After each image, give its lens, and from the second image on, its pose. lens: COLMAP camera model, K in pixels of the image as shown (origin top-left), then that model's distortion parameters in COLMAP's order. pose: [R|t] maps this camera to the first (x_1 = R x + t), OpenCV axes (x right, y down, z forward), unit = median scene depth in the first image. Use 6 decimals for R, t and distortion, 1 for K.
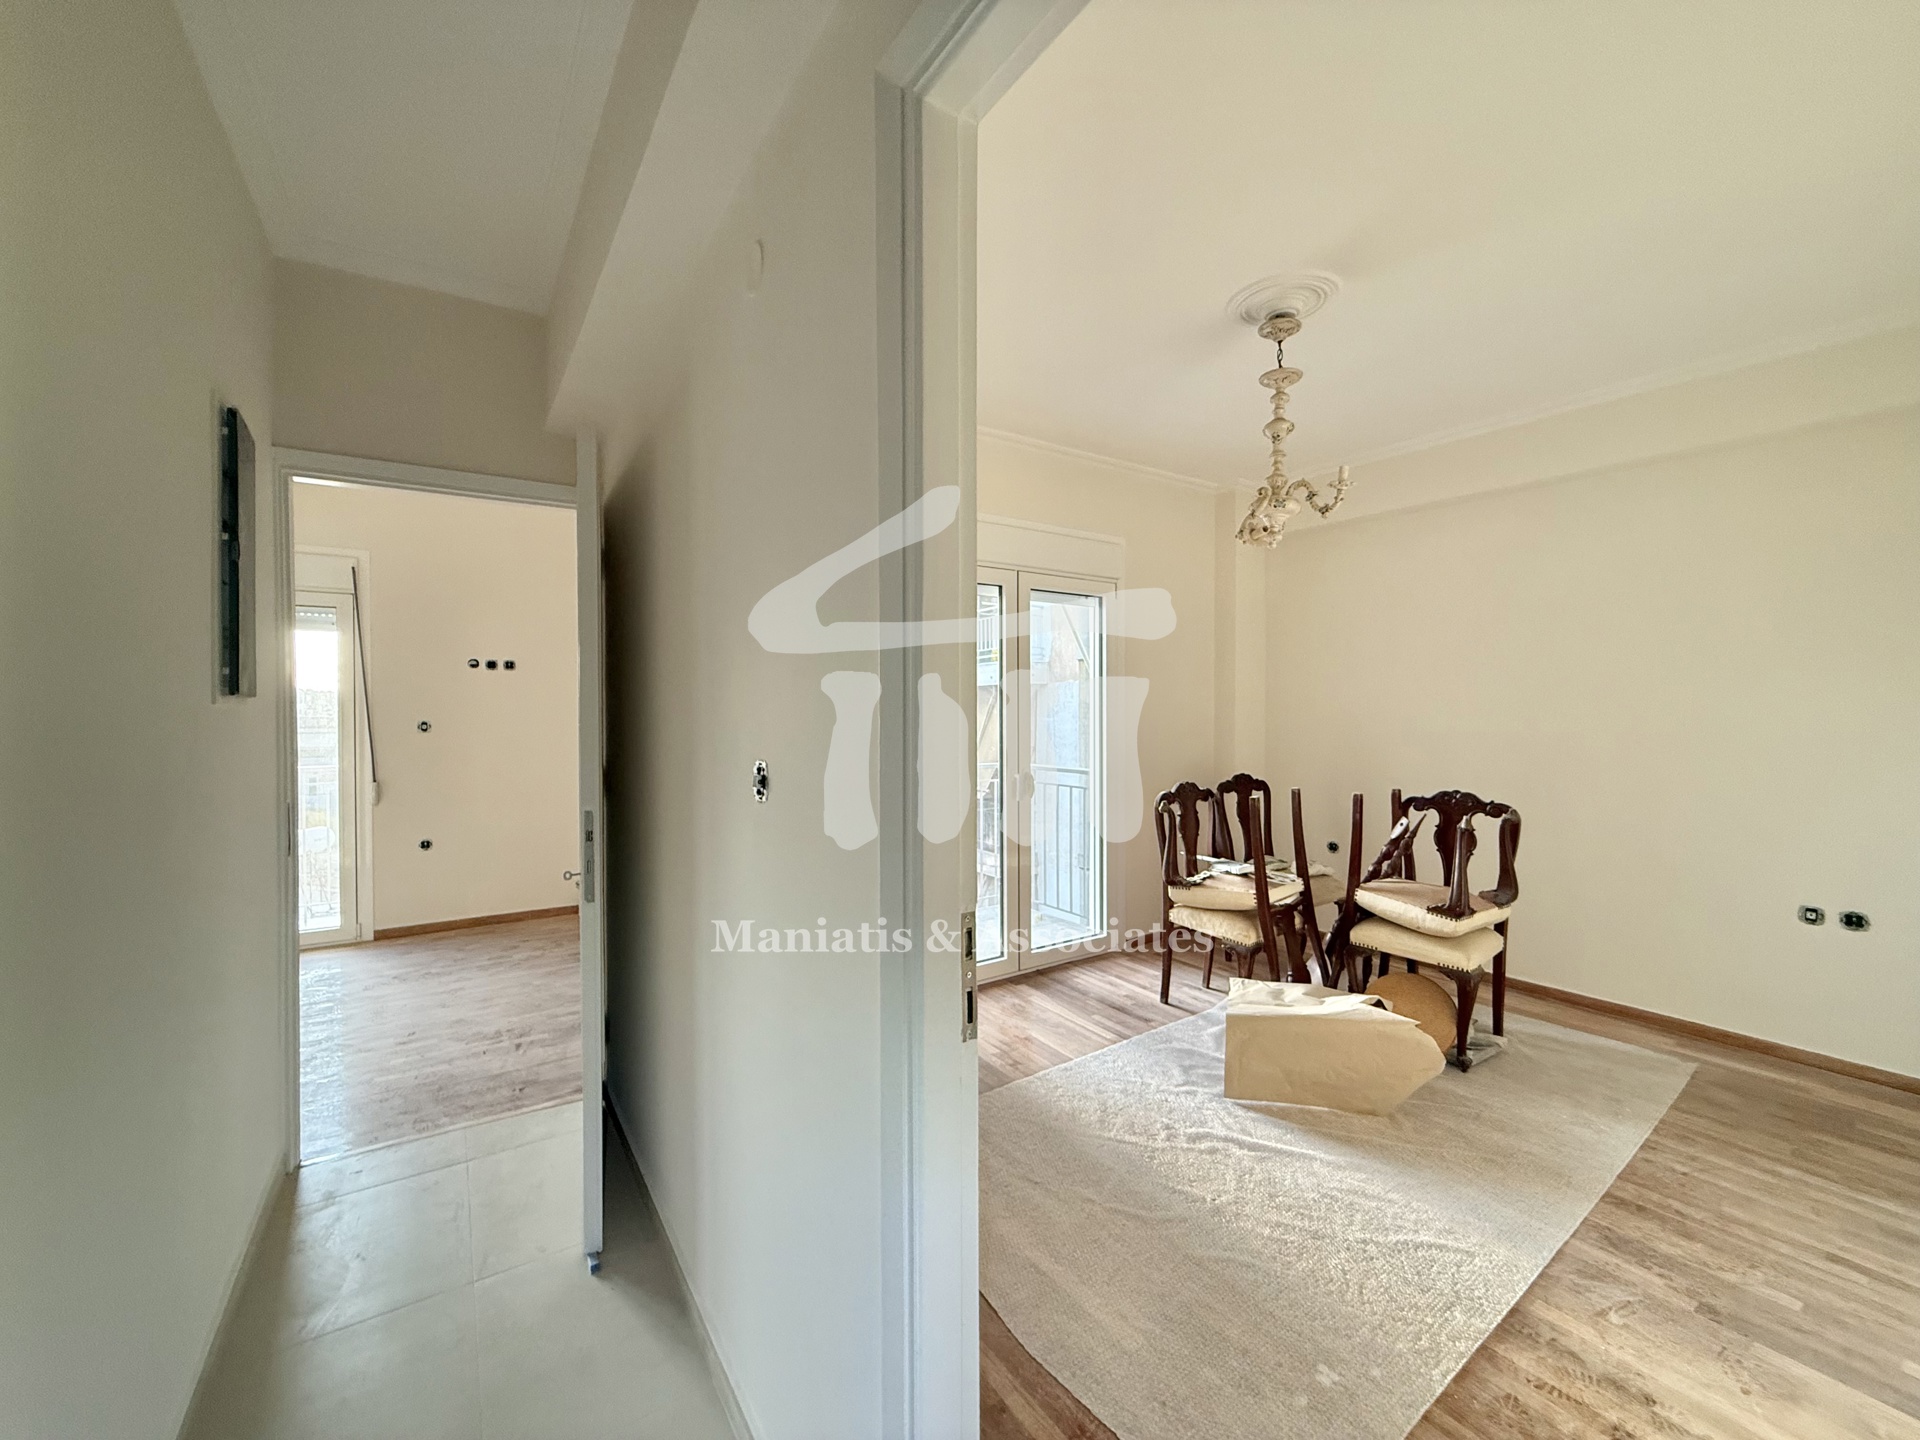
lens RADIAL K [[770.9, 0, 956.2], [0, 770.9, 719.5], [0, 0, 1]] dist [-0.001539, 0.001004]
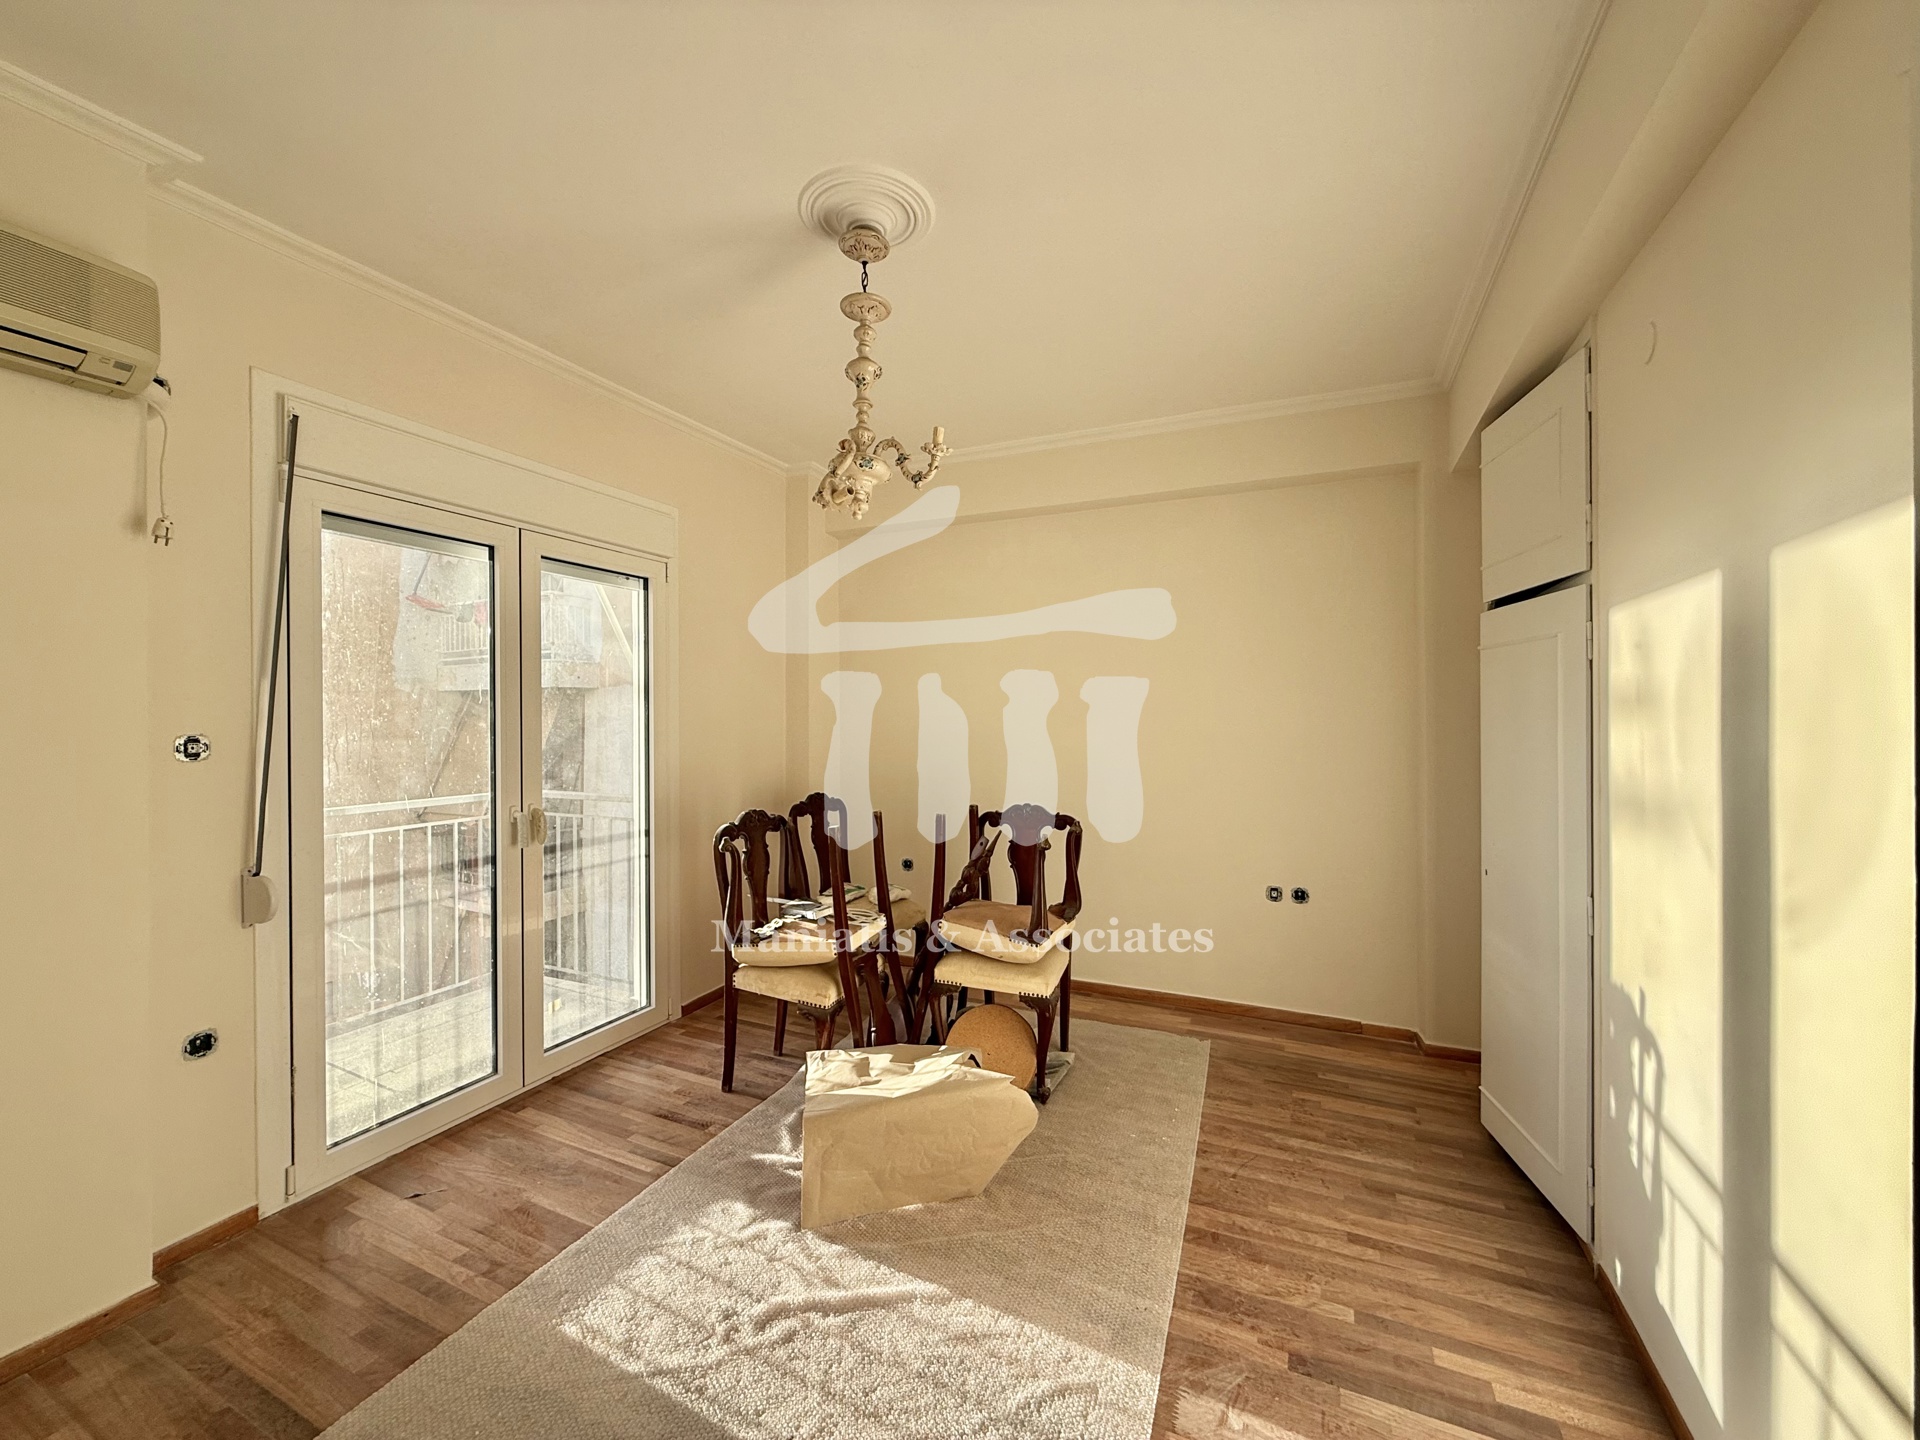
lens RADIAL K [[770.9, 0, 951.3], [0, 770.9, 722.3], [0, 0, 1]] dist [-0.001539, 0.001004]
pose [[0.859383, -0.003763, 0.511319, 0.076443], [0.005951, 0.999979, -0.002643, -0.010164], [-0.511298, 0.005314, 0.859387, 0.235588]]
